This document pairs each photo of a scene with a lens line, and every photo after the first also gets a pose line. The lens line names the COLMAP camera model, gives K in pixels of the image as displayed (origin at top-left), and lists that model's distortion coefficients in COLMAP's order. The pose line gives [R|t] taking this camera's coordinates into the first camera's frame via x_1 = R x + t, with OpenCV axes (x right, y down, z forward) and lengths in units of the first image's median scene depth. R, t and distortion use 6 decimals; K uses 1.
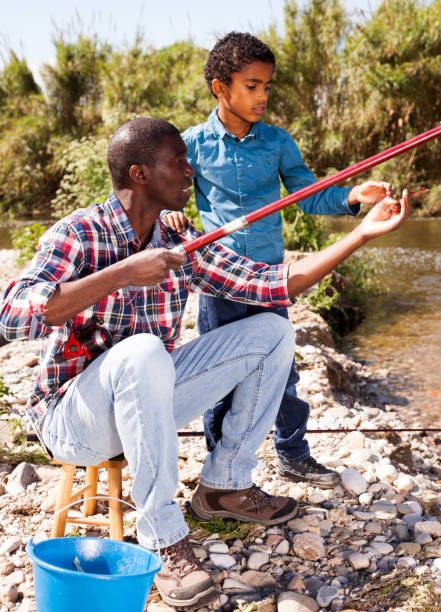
lens RADIAL K [[949.4, 0, 220.5], [0, 949.4, 306.0], [0, 0, 1]] dist [-0.017594, 0.010604]
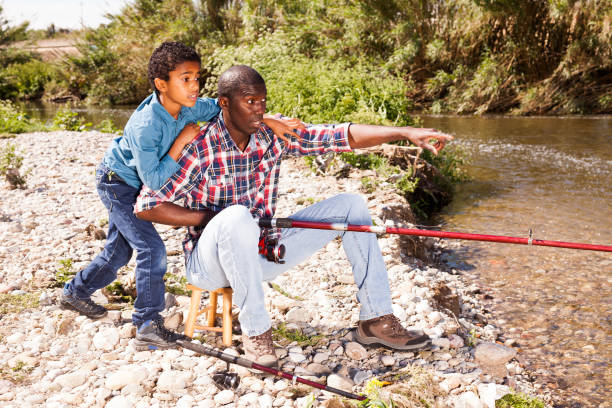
lens RADIAL K [[839.8, 0, 306.0], [0, 839.8, 204.0], [0, 0, 1]] dist [-0.011512, 0.019166]
pose [[0.998472, 0.028337, -0.047440, 0.036063], [-0.027429, 0.999430, 0.019685, 0.000590], [0.047971, -0.018354, 0.998680, -0.156712]]
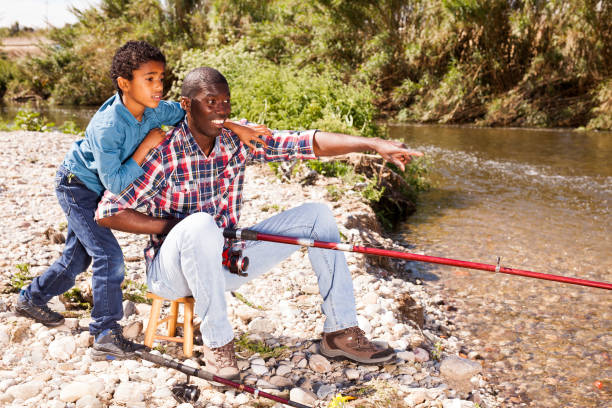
lens RADIAL K [[839.8, 0, 306.0], [0, 839.8, 204.0], [0, 0, 1]] dist [-0.011512, 0.019166]
pose [[0.998829, 0.048129, -0.005000, 0.034042], [-0.048071, 0.998782, 0.011095, -0.001532], [0.005527, -0.010841, 0.999926, -0.142853]]
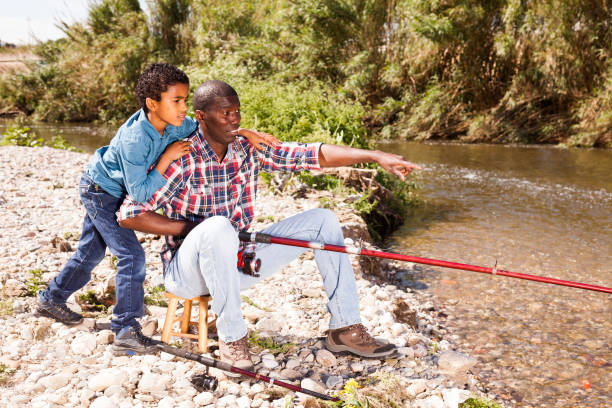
lens RADIAL K [[839.8, 0, 306.0], [0, 839.8, 204.0], [0, 0, 1]] dist [-0.011512, 0.019166]
pose [[0.998705, 0.048433, 0.015546, 0.013543], [-0.048284, 0.998785, -0.009820, 0.008583], [-0.016002, 0.009057, 0.999831, -0.192277]]
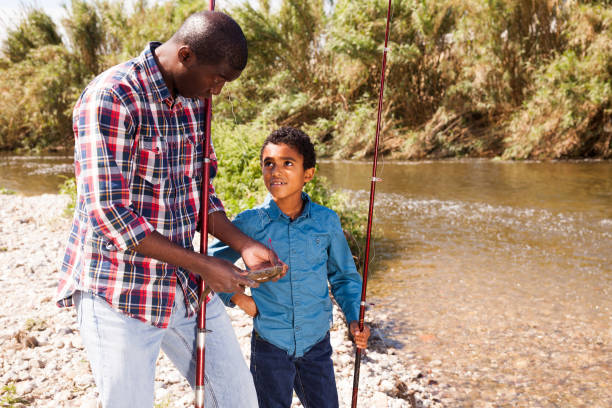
lens RADIAL K [[839.8, 0, 306.0], [0, 839.8, 204.0], [0, 0, 1]] dist [-0.011512, 0.019166]
pose [[0.994772, 0.003359, 0.102069, -0.059278], [-0.000826, 0.999691, -0.024846, -0.073641], [-0.102121, 0.024632, 0.994467, -0.122850]]
